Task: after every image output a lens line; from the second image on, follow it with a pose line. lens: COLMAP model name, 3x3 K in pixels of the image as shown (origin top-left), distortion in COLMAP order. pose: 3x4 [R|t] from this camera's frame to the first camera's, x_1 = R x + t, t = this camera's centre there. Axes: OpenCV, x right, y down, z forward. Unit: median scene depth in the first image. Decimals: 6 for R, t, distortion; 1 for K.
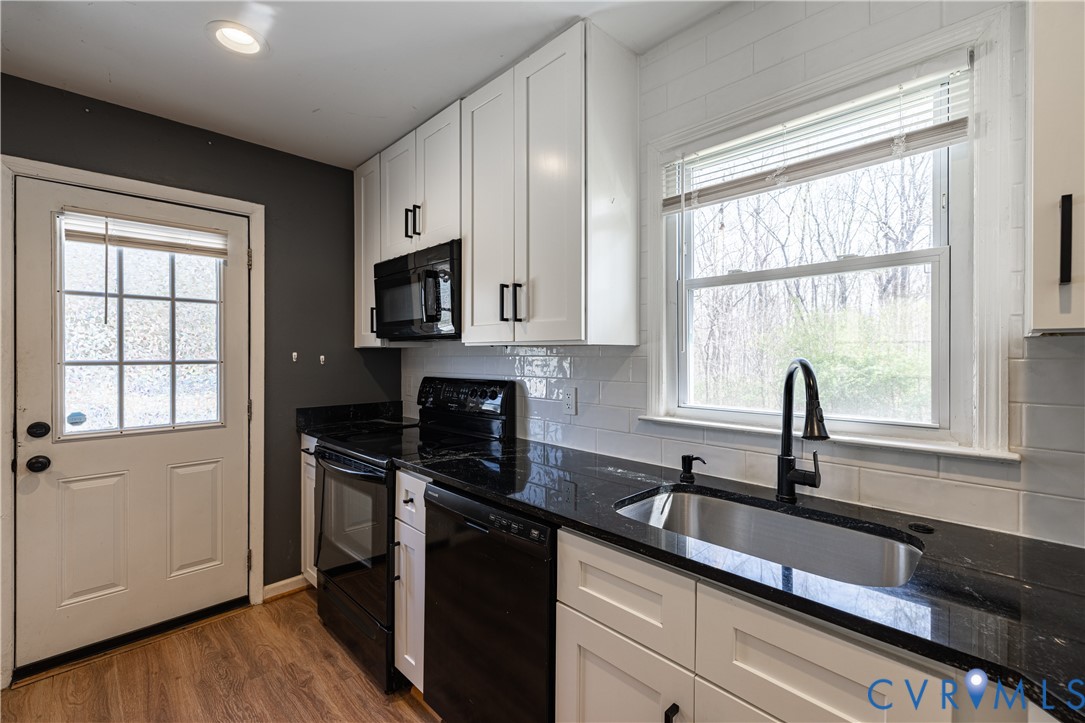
lens RADIAL K [[461.3, 0, 542.2], [0, 461.3, 358.5], [0, 0, 1]] dist [0.002914, -0.000156]
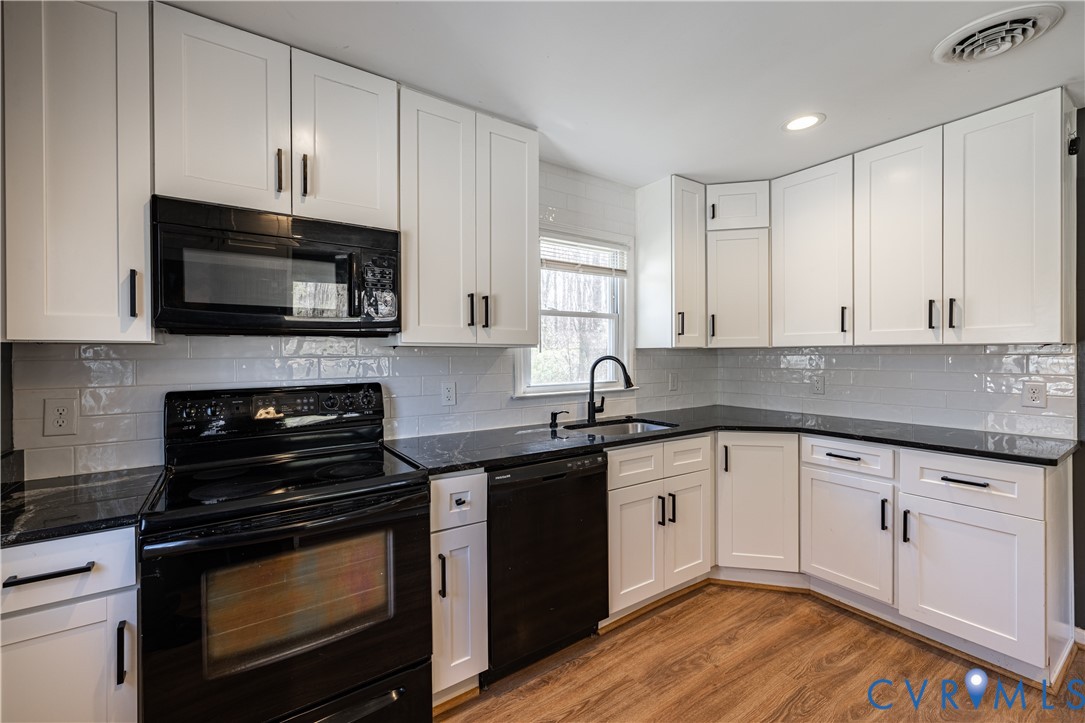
lens RADIAL K [[461.3, 0, 542.9], [0, 461.3, 356.9], [0, 0, 1]] dist [0.002914, -0.000156]
pose [[0.175092, -0.003911, 0.984544, -1.487171], [0.013305, 0.999910, 0.001605, -0.002696], [-0.984462, 0.012819, 0.175129, 0.778162]]
